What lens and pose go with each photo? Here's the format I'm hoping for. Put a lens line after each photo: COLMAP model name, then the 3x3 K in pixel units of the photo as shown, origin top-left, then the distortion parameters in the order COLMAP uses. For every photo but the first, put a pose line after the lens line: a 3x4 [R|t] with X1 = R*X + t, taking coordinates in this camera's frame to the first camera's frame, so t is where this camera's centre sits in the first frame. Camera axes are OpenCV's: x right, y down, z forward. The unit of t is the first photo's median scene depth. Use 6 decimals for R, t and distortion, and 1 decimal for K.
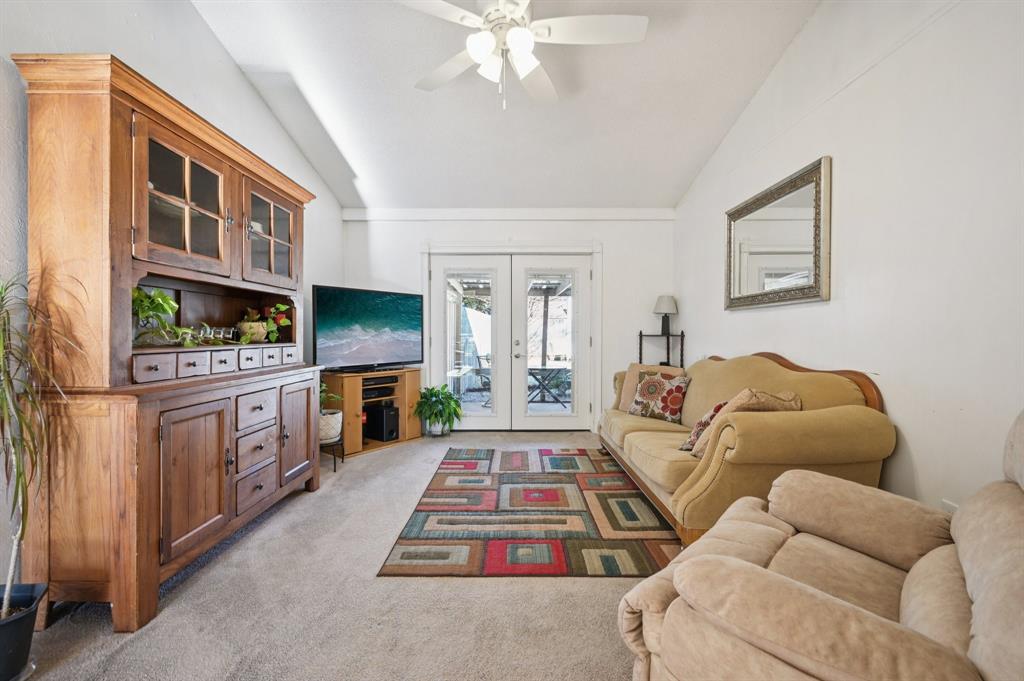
lens RADIAL K [[438.3, 0, 512.0], [0, 438.3, 340.5], [0, 0, 1]] dist [0.000030, -0.000021]
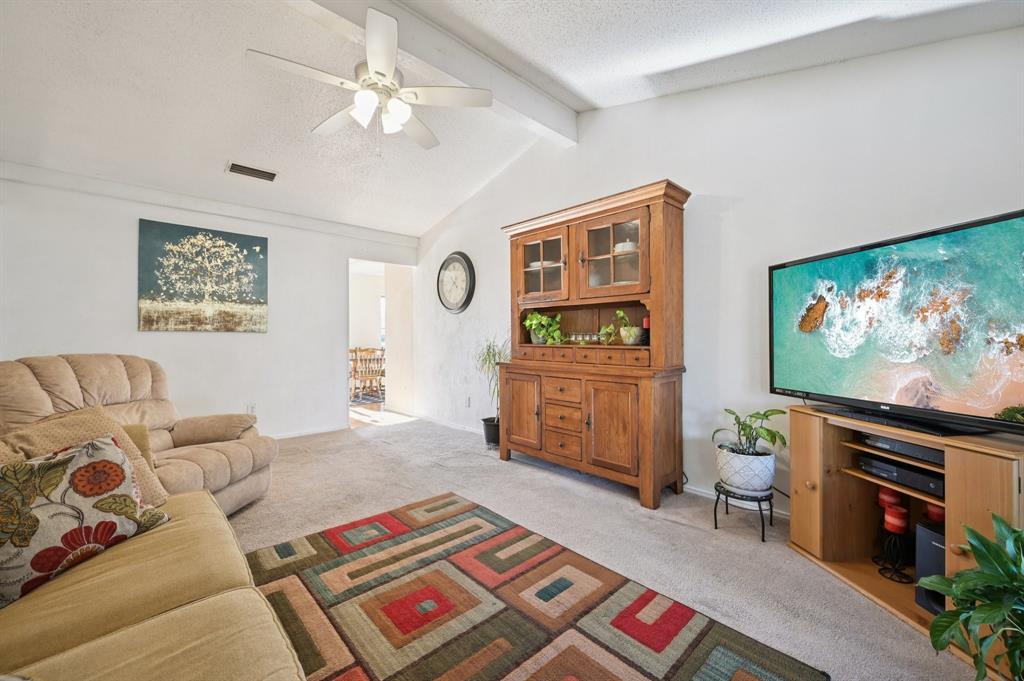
lens RADIAL K [[408.9, 0, 517.3], [0, 408.9, 341.0], [0, 0, 1]] dist [-0.000480, -0.000011]
pose [[-0.725575, 0.012480, -0.688030, 0.399908], [-0.007395, 0.999636, 0.025930, -0.033202], [0.688104, 0.023902, -0.725219, 1.705202]]
